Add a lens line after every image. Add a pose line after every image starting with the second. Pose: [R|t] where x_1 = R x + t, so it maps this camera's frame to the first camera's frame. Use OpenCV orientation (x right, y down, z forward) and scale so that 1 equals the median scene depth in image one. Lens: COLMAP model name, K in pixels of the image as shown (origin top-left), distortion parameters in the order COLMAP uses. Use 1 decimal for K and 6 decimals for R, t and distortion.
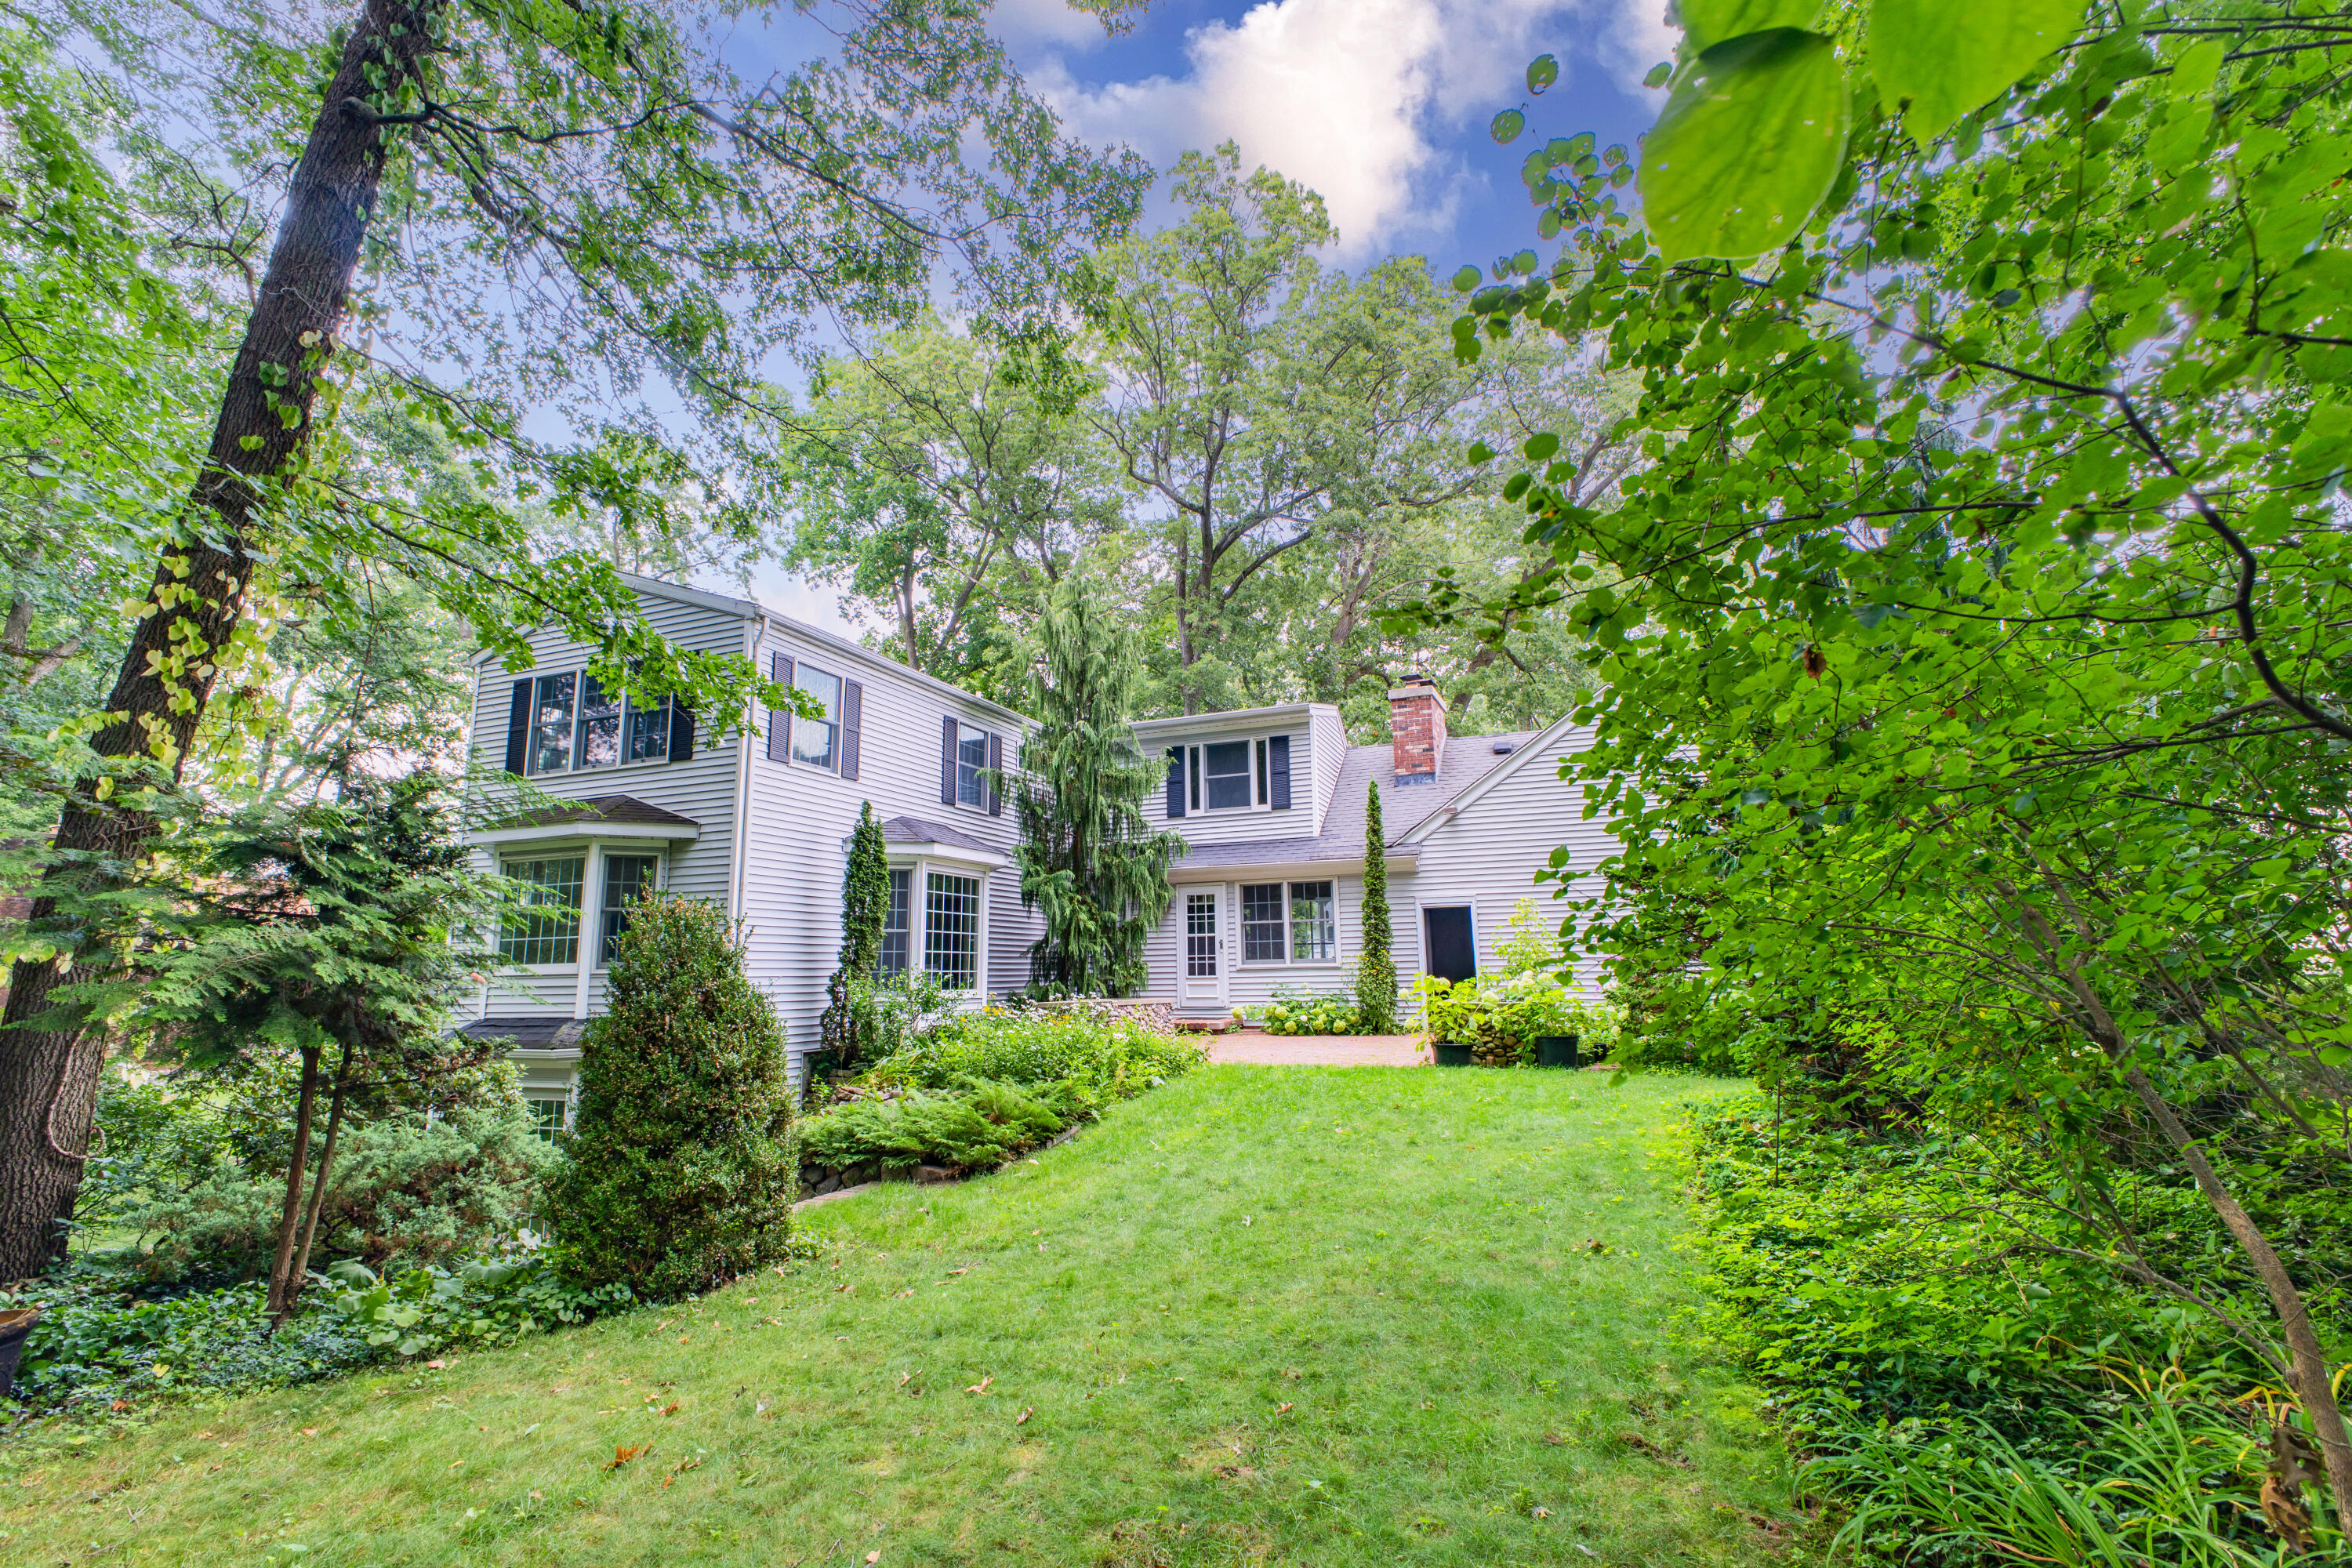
lens RADIAL K [[1065.1, 0, 1177.7], [0, 1065.1, 783.7], [0, 0, 1]] dist [-0.001734, 0.000914]
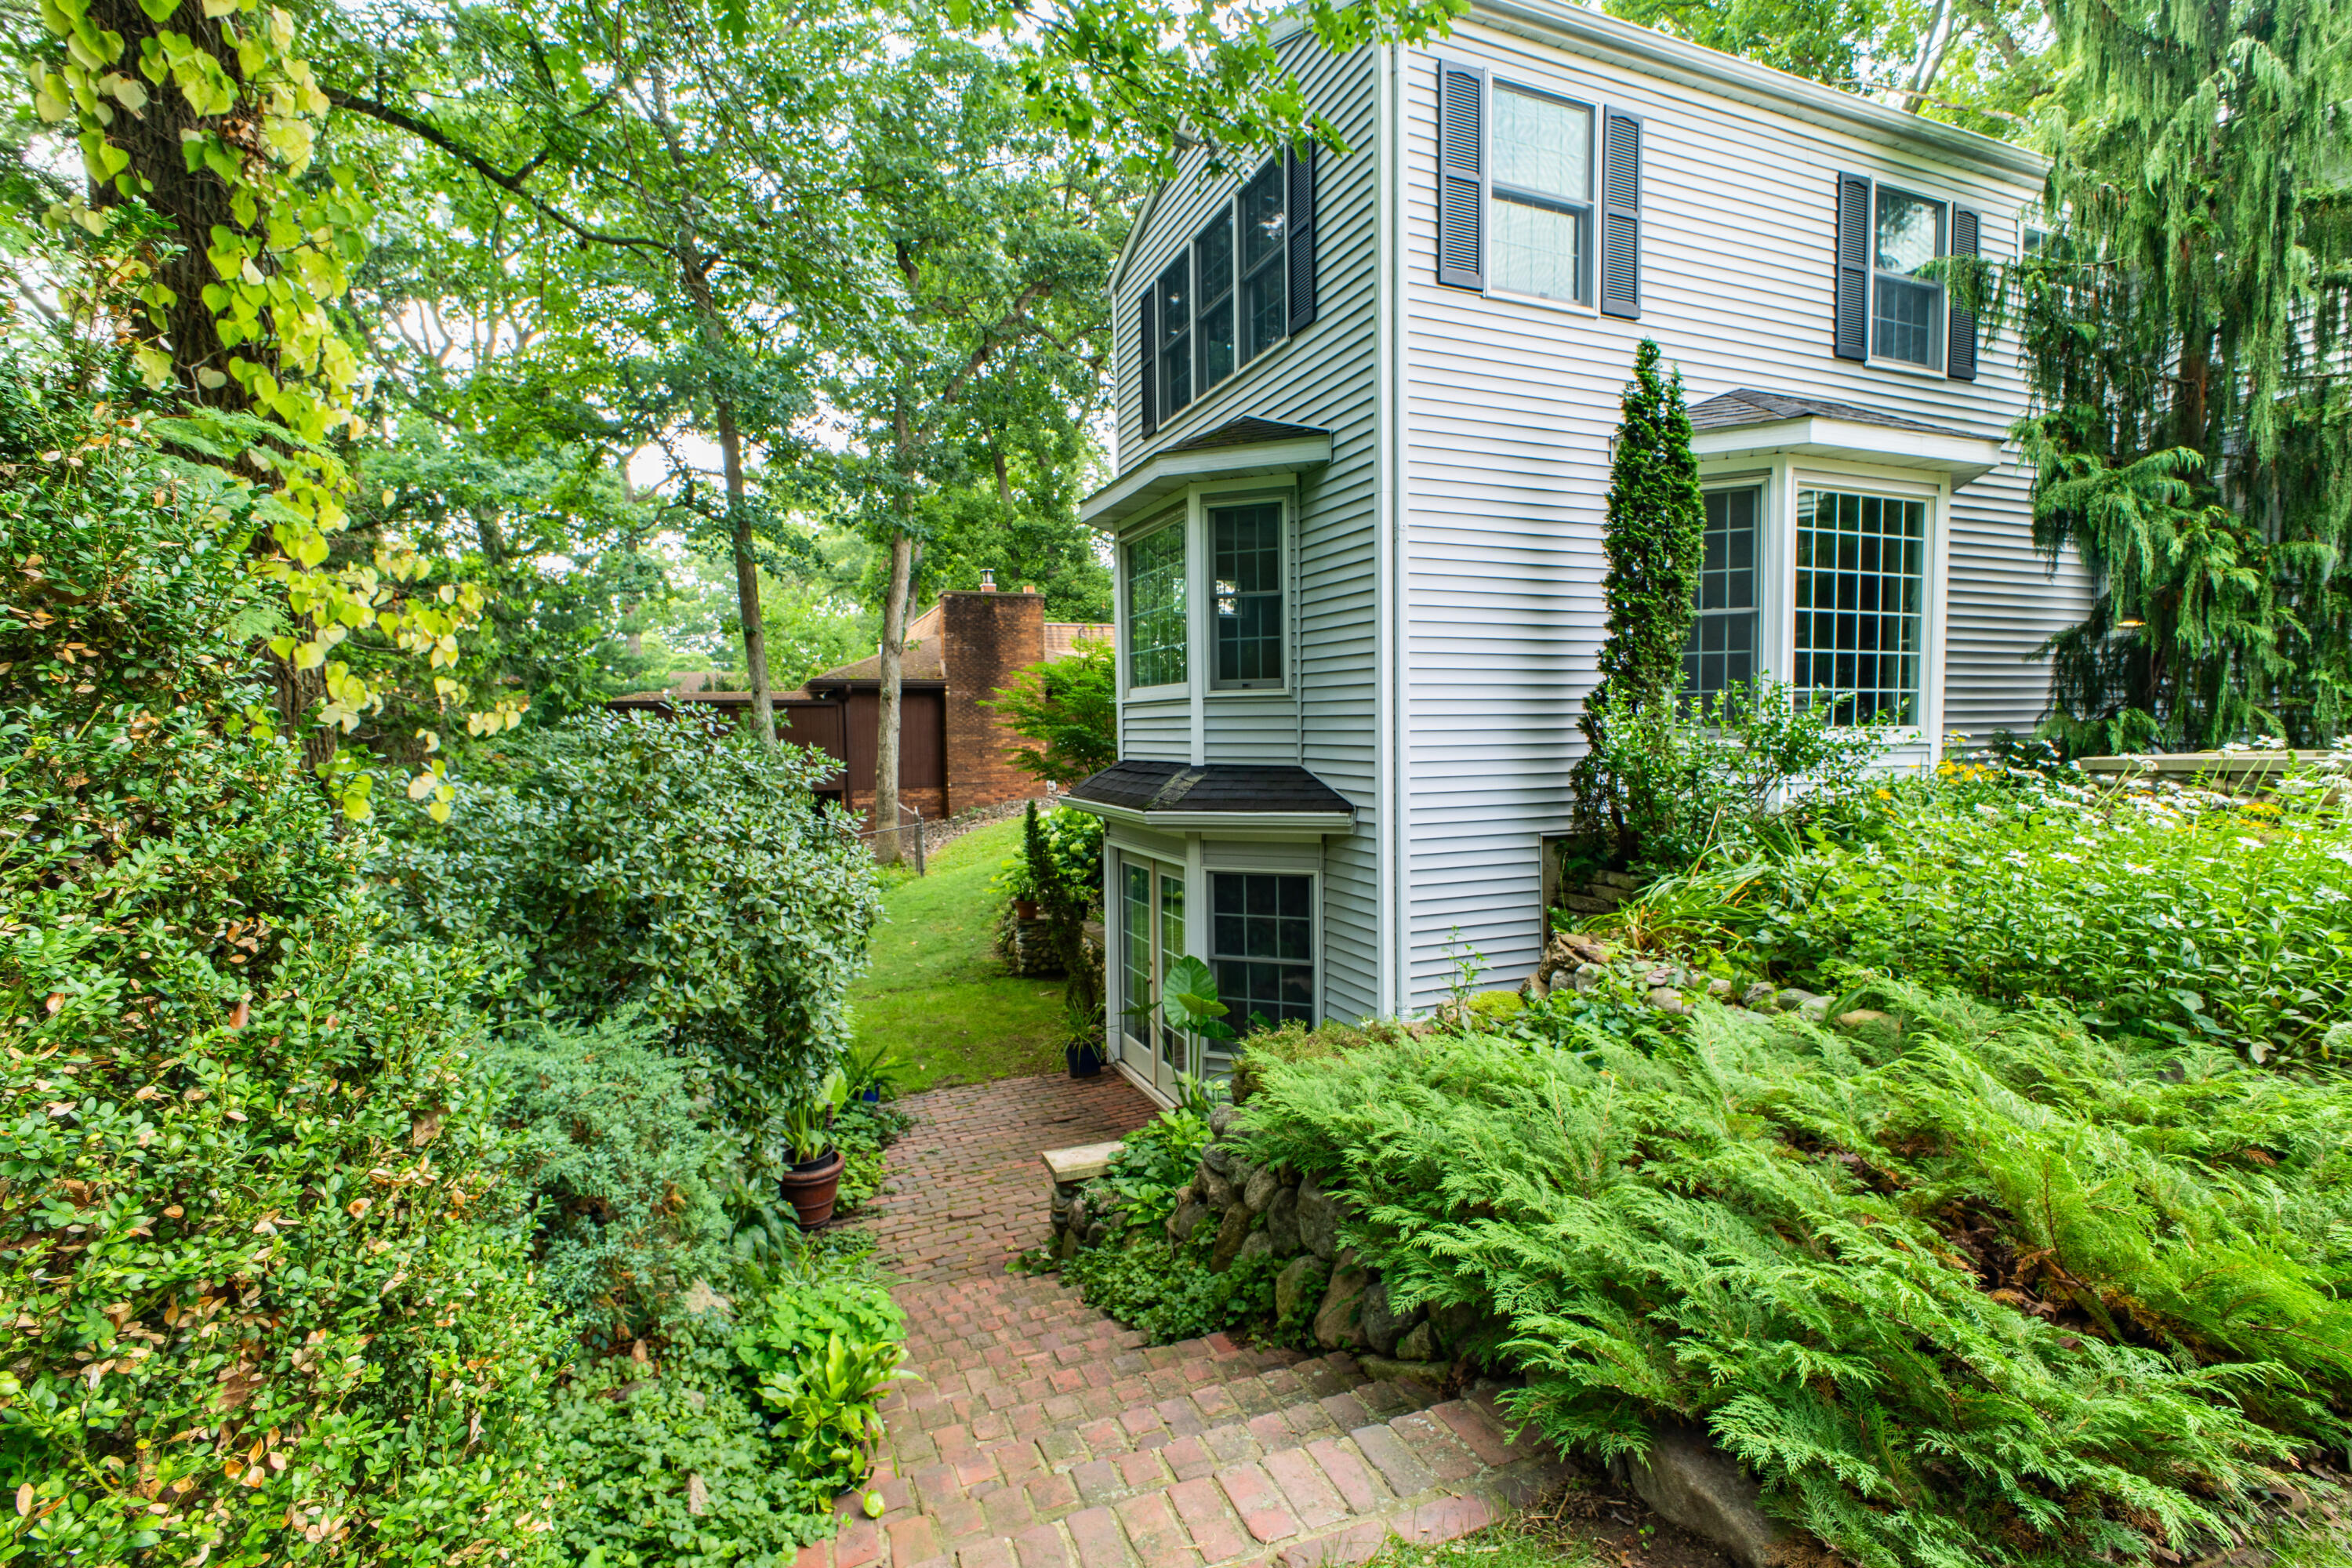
lens RADIAL K [[1065.1, 0, 1174.2], [0, 1065.1, 780.9], [0, 0, 1]] dist [-0.001734, 0.000914]
pose [[0.705630, 0.041670, -0.707355, -0.088001], [0.126414, 0.974851, 0.183534, 0.089654], [0.697213, -0.218927, 0.682616, 0.448301]]
